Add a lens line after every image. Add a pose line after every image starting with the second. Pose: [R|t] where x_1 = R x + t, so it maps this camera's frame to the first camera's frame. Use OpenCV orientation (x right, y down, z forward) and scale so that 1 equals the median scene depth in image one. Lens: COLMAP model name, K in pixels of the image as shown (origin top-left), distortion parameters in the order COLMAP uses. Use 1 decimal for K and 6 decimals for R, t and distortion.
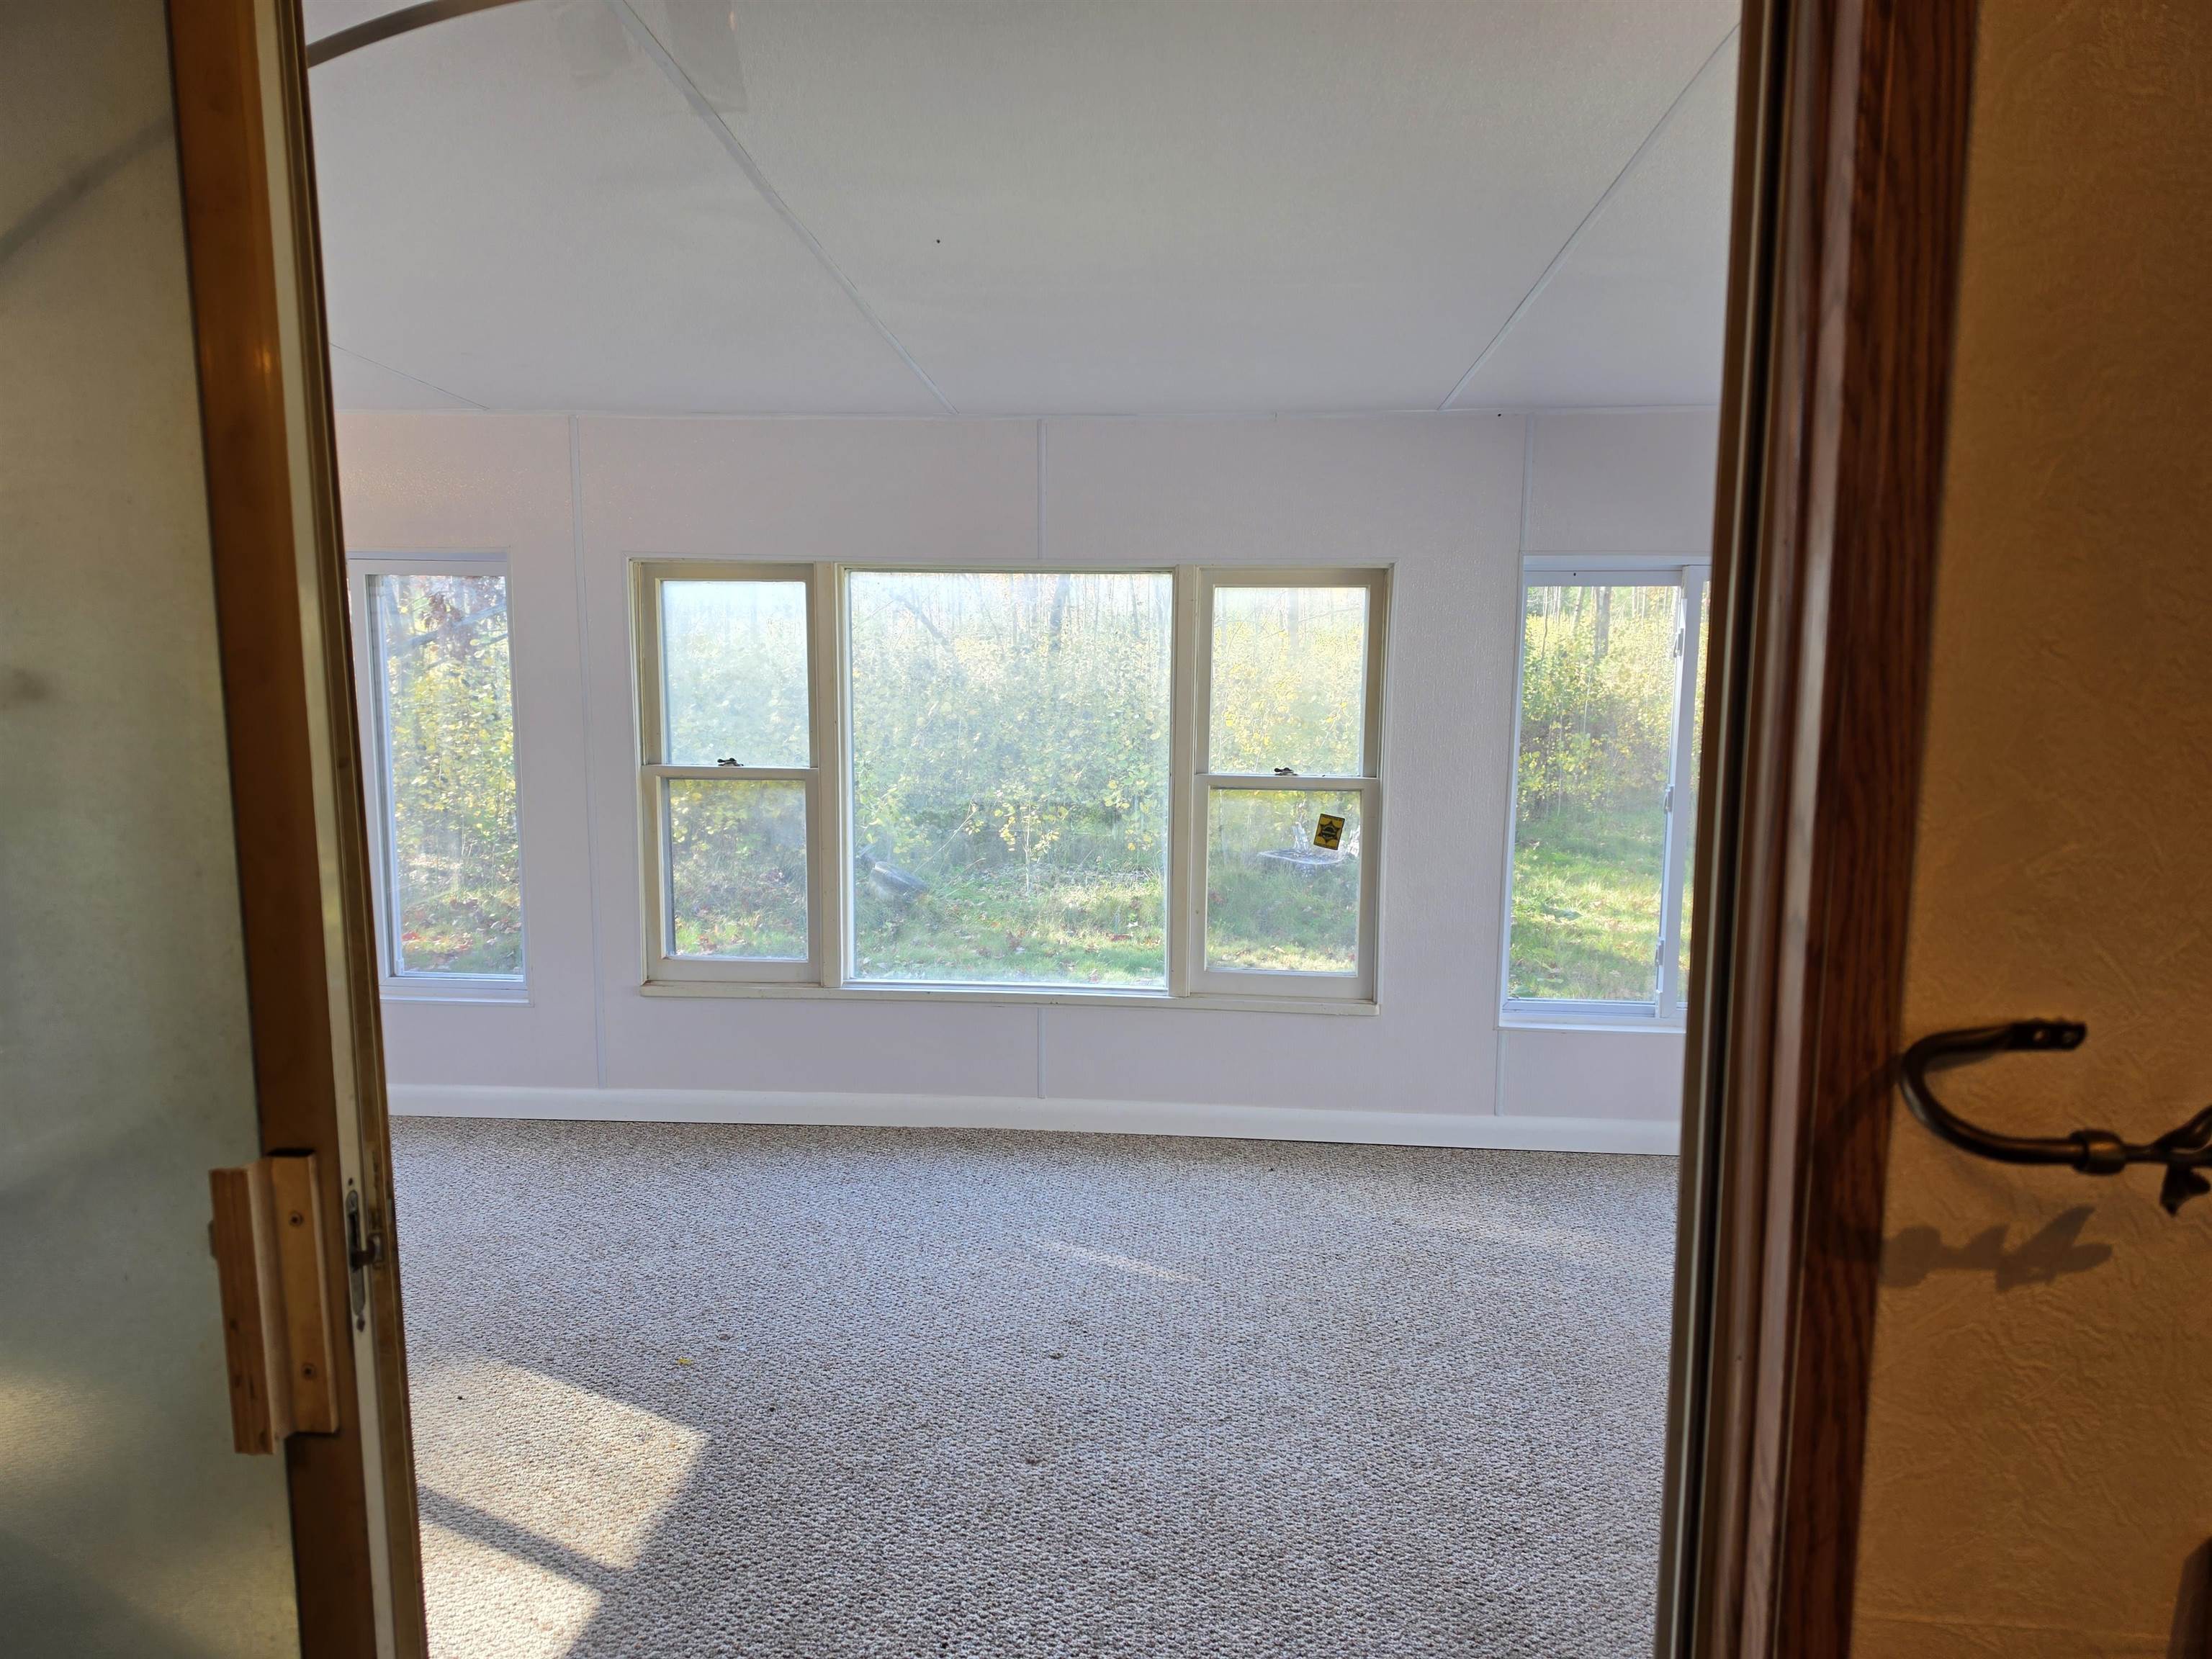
lens RADIAL K [[1518.4, 0, 1079.8], [0, 1518.4, 834.0], [0, 0, 1]] dist [0.069010, -0.095760]
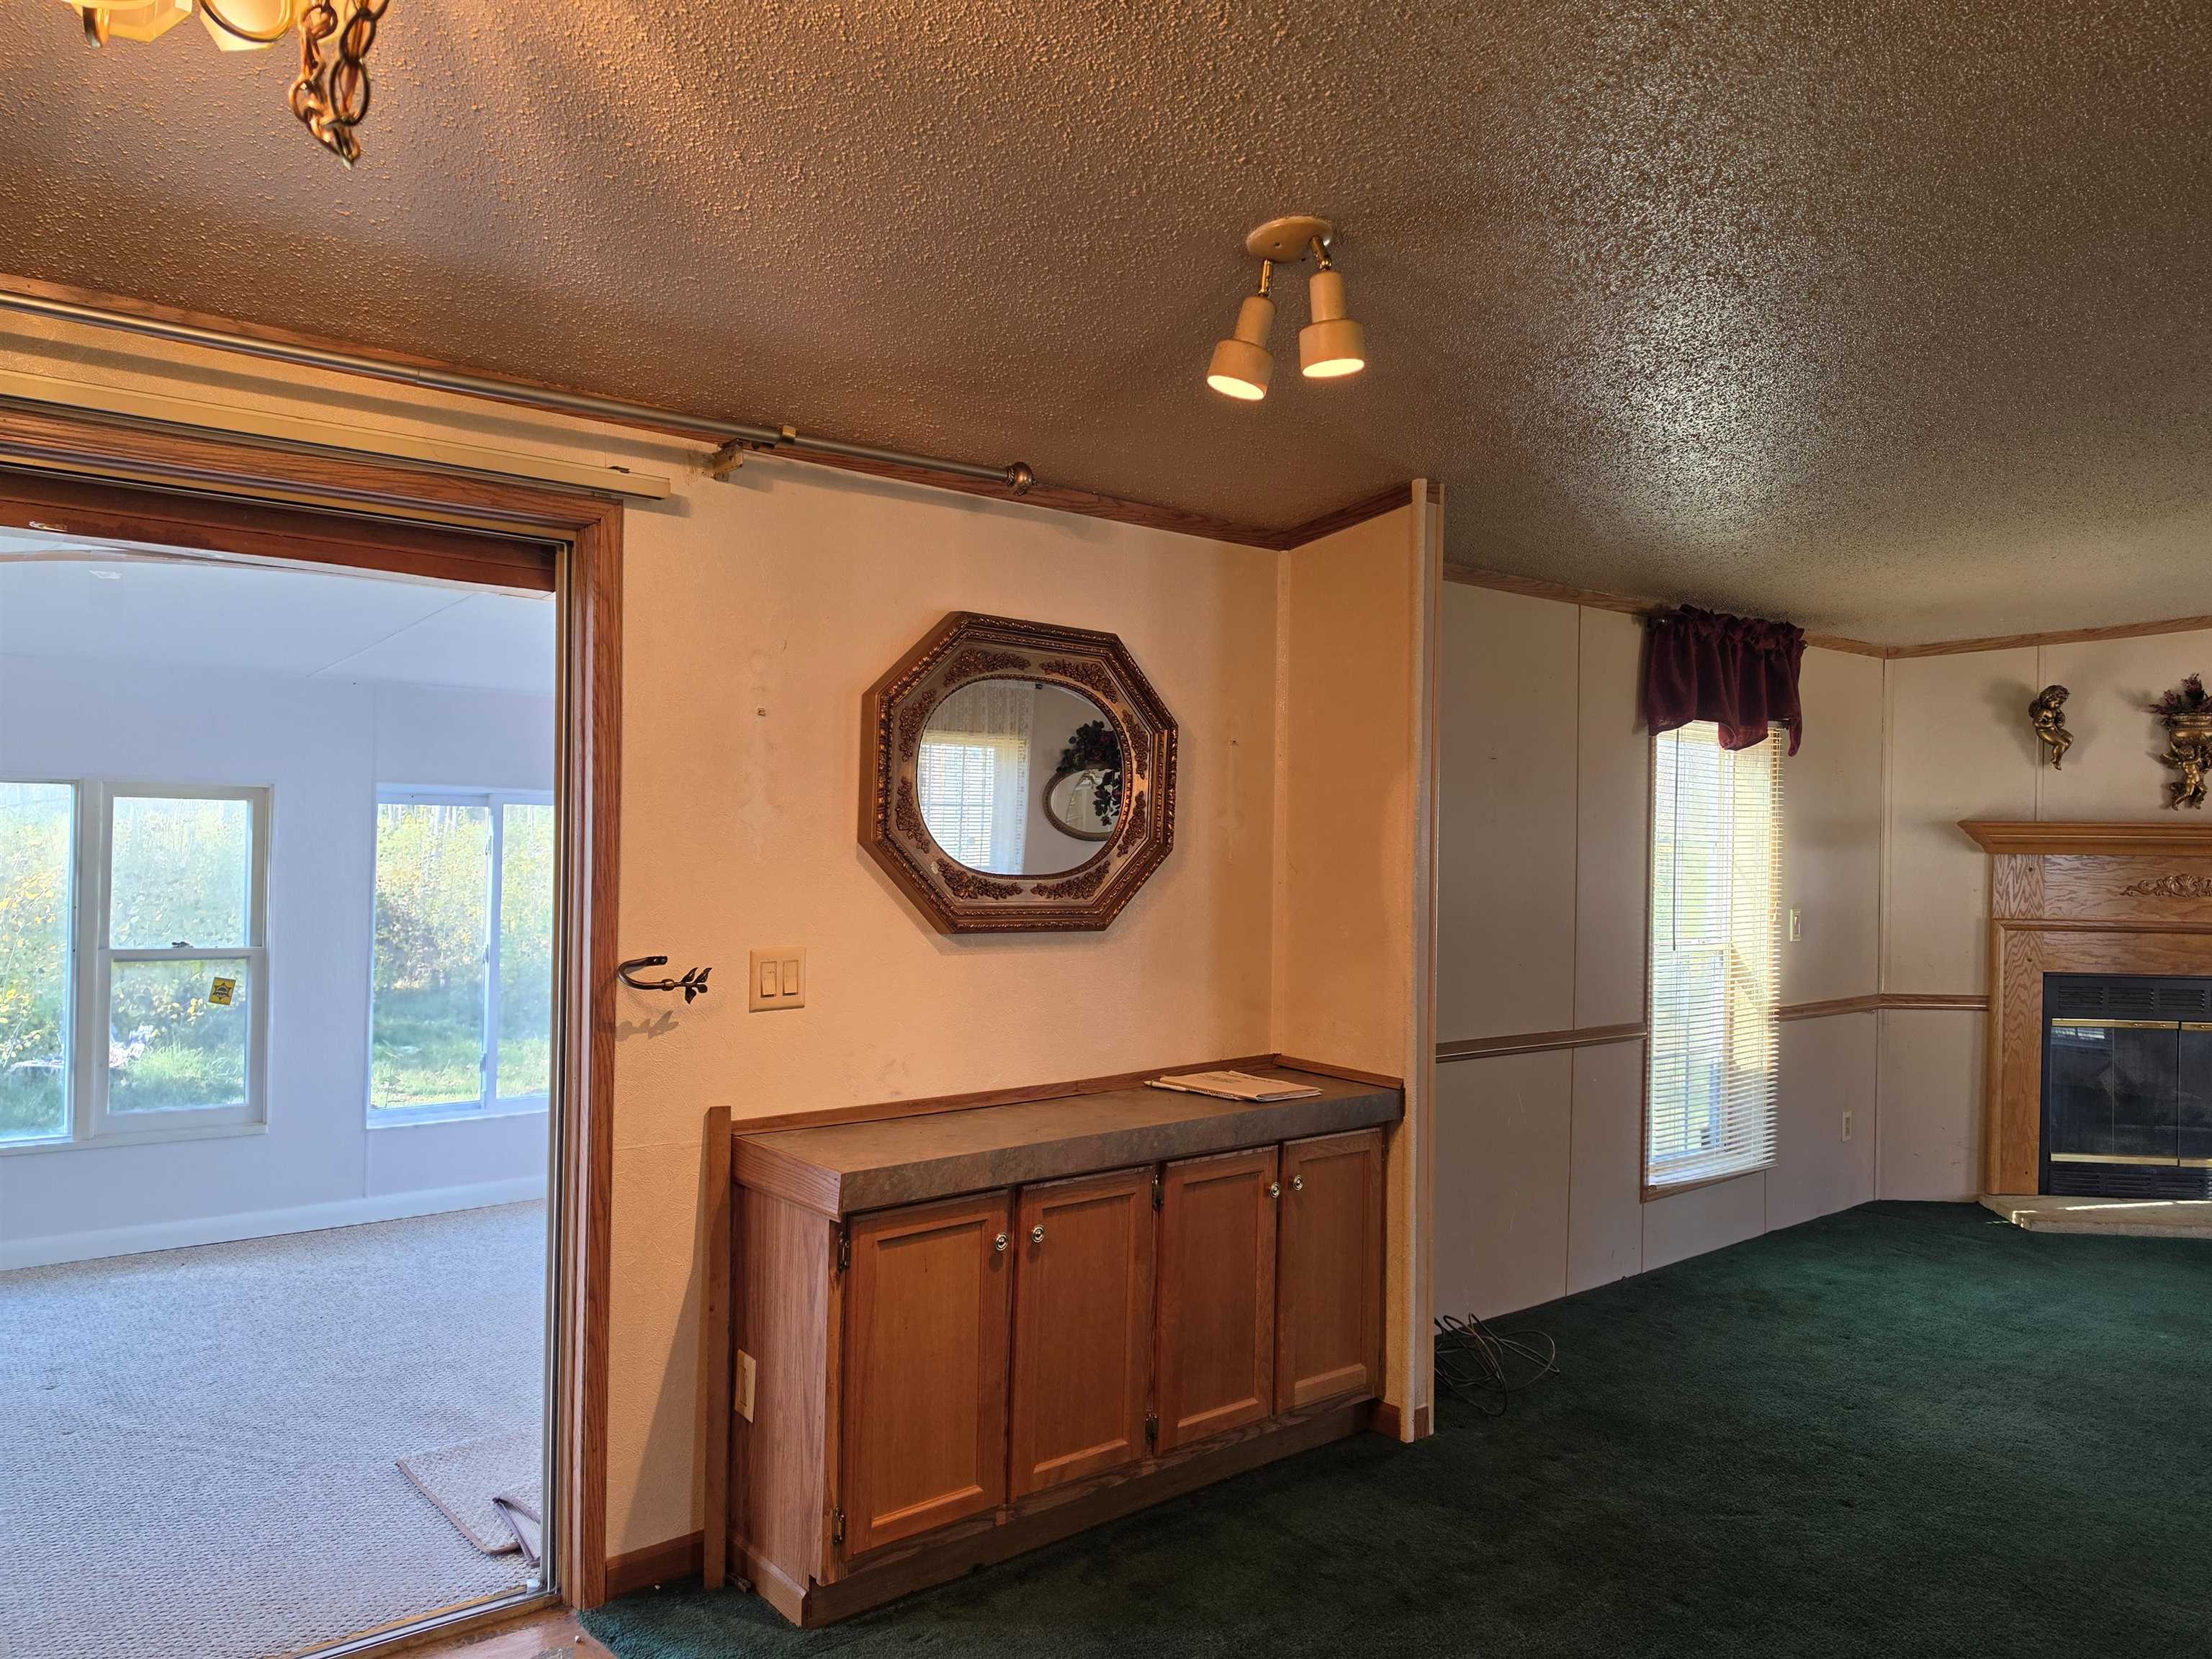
lens RADIAL K [[1518.4, 0, 1079.8], [0, 1518.4, 834.0], [0, 0, 1]] dist [0.069010, -0.095760]
pose [[0.720425, 0.011470, 0.693438, -0.215132], [0.078557, 0.992079, -0.098024, 0.051588], [-0.689069, 0.125093, 0.713818, -0.430194]]
